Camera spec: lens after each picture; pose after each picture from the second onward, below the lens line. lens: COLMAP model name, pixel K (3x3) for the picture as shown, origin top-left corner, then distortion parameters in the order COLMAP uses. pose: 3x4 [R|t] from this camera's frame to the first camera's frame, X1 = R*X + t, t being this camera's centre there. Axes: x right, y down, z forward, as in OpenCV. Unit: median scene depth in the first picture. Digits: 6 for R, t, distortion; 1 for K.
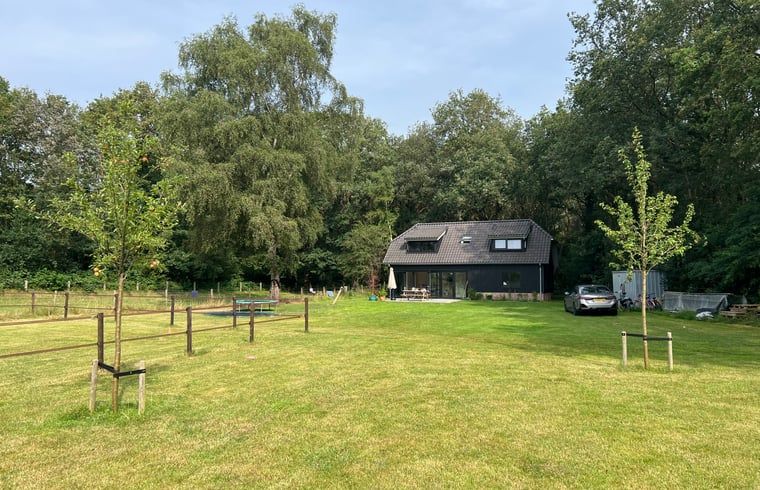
lens RADIAL K [[555.5, 0, 380.0], [0, 555.5, 245.0], [0, 0, 1]] dist [-0.004131, -0.001192]
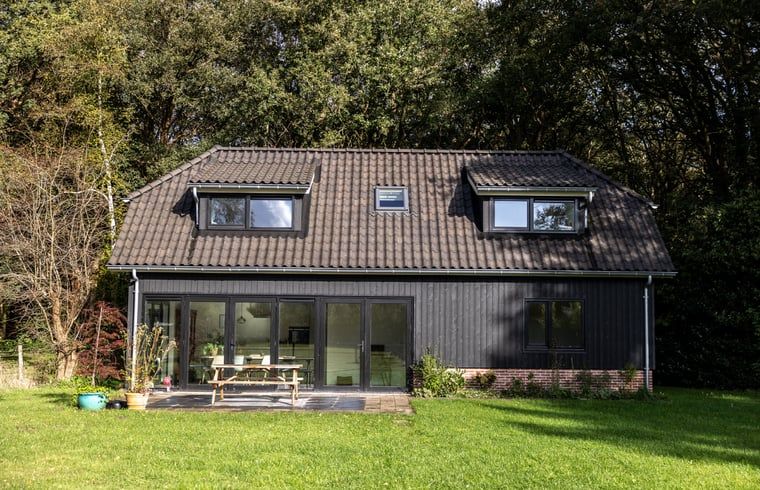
lens RADIAL K [[896.0, 0, 396.4], [0, 896.0, 245.1], [0, 0, 1]] dist [-0.076068, -0.002719]
pose [[0.912309, 0.041349, 0.407410, -0.050093], [-0.033738, 0.999096, -0.025851, 0.032316], [-0.408111, 0.009839, 0.912879, 0.582043]]
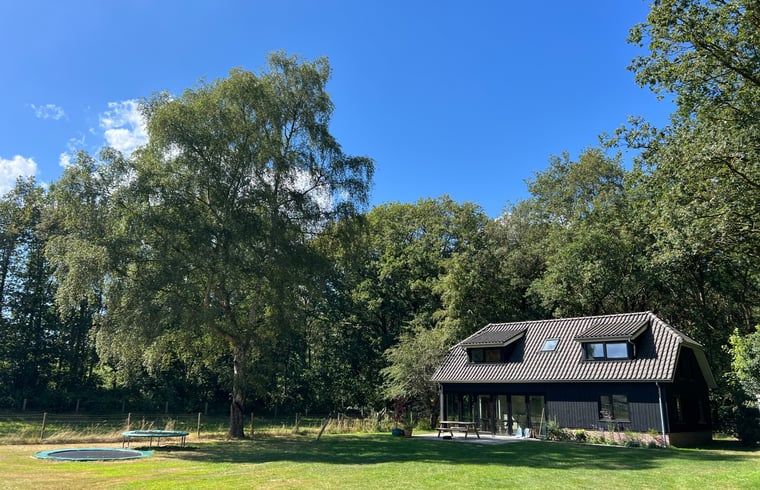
lens RADIAL K [[555.5, 0, 380.0], [0, 555.5, 245.0], [0, 0, 1]] dist [-0.004131, -0.001192]
pose [[0.940655, -0.076206, -0.330696, 0.211624], [0.004215, 0.977010, -0.213153, 0.015371], [0.339337, 0.199110, 0.919351, 0.314681]]
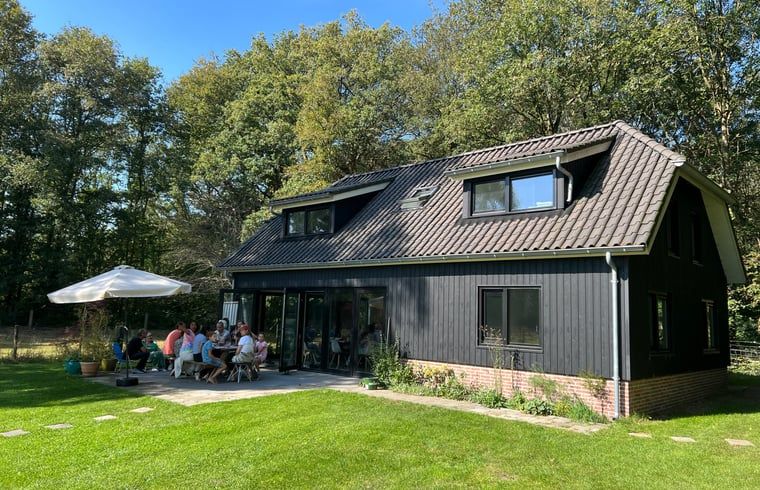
lens RADIAL K [[555.5, 0, 380.0], [0, 555.5, 245.0], [0, 0, 1]] dist [-0.004131, -0.001192]
pose [[0.938401, -0.023530, -0.344746, 0.271941], [0.005629, 0.998587, -0.052835, 0.040340], [0.345502, 0.047640, 0.937208, 0.729038]]
